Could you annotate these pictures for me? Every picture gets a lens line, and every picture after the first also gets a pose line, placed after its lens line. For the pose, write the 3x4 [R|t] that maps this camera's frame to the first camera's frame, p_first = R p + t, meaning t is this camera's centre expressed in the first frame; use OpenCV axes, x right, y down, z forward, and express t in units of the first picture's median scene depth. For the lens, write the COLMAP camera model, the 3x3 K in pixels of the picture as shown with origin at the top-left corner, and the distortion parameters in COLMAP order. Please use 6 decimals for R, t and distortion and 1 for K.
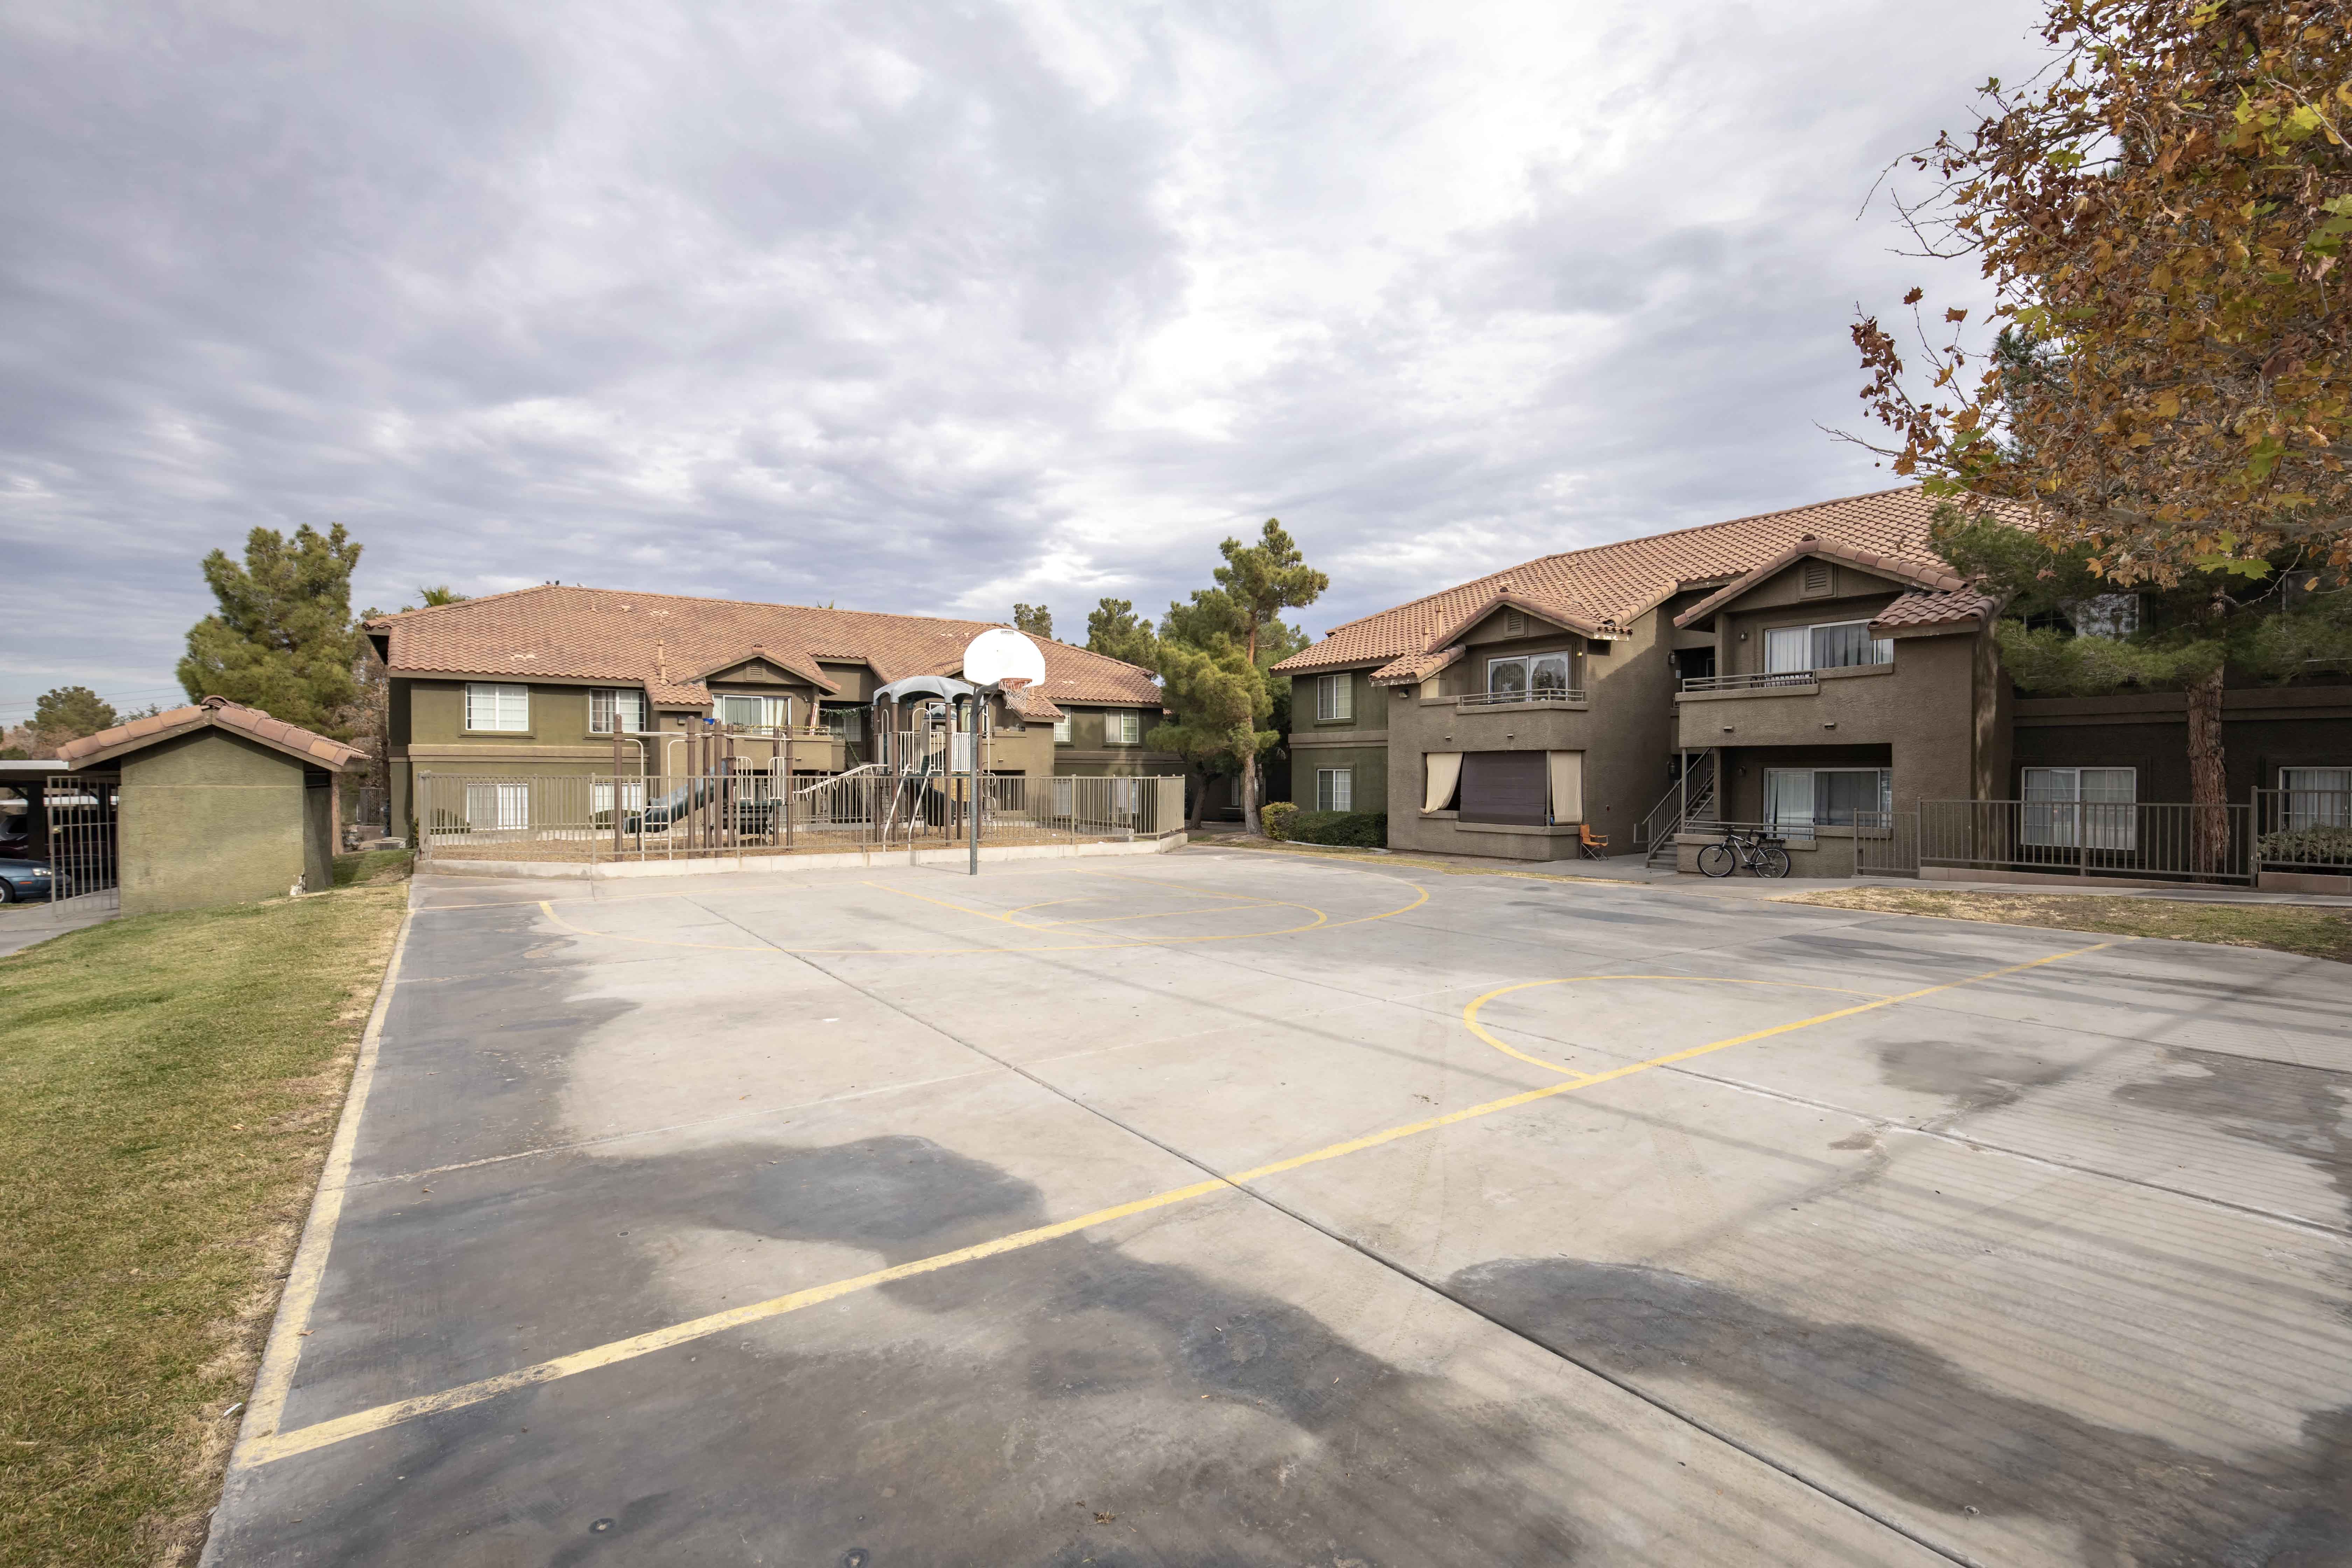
lens RADIAL K [[1064.4, 0, 1173.7], [0, 1064.4, 777.0], [0, 0, 1]] dist [0.000644, 0.000019]
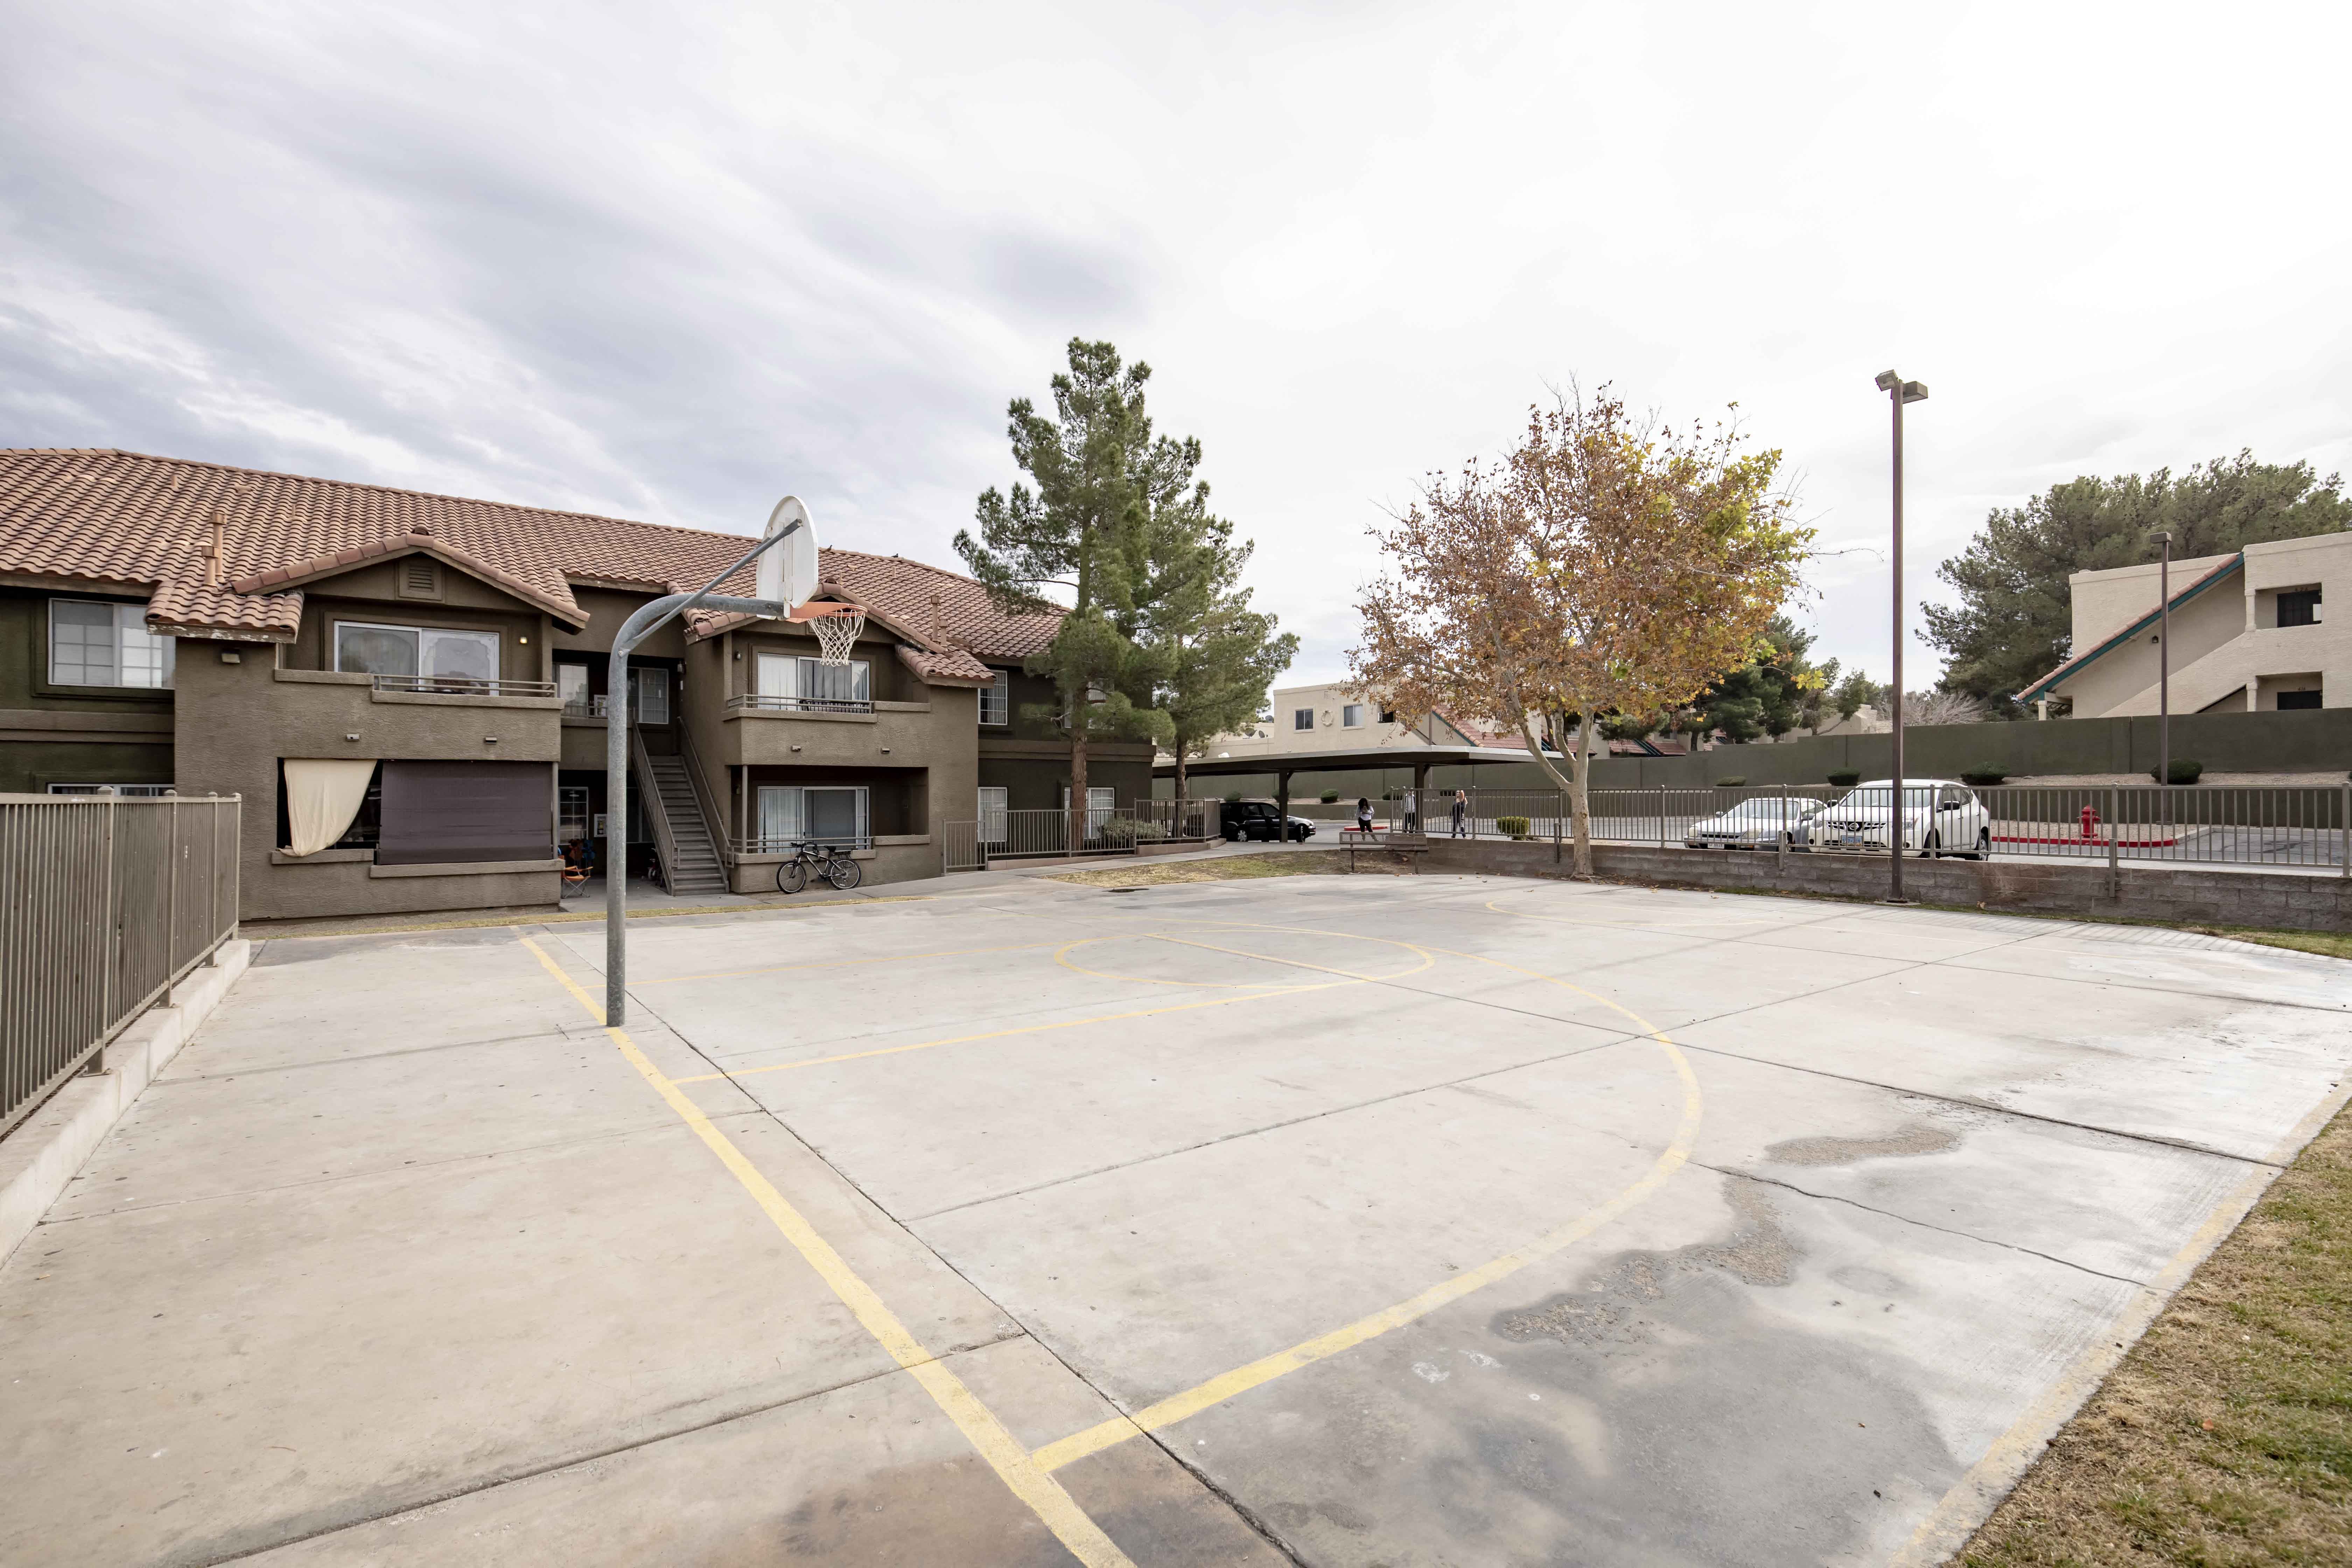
lens RADIAL K [[1064.4, 0, 1173.4], [0, 1064.4, 784.7], [0, 0, 1]] dist [0.000644, 0.000019]
pose [[-0.046229, 0.013804, 0.998835, -0.437354], [0.008697, 0.999872, -0.013416, 0.006157], [-0.998893, 0.008067, -0.046343, 0.565081]]
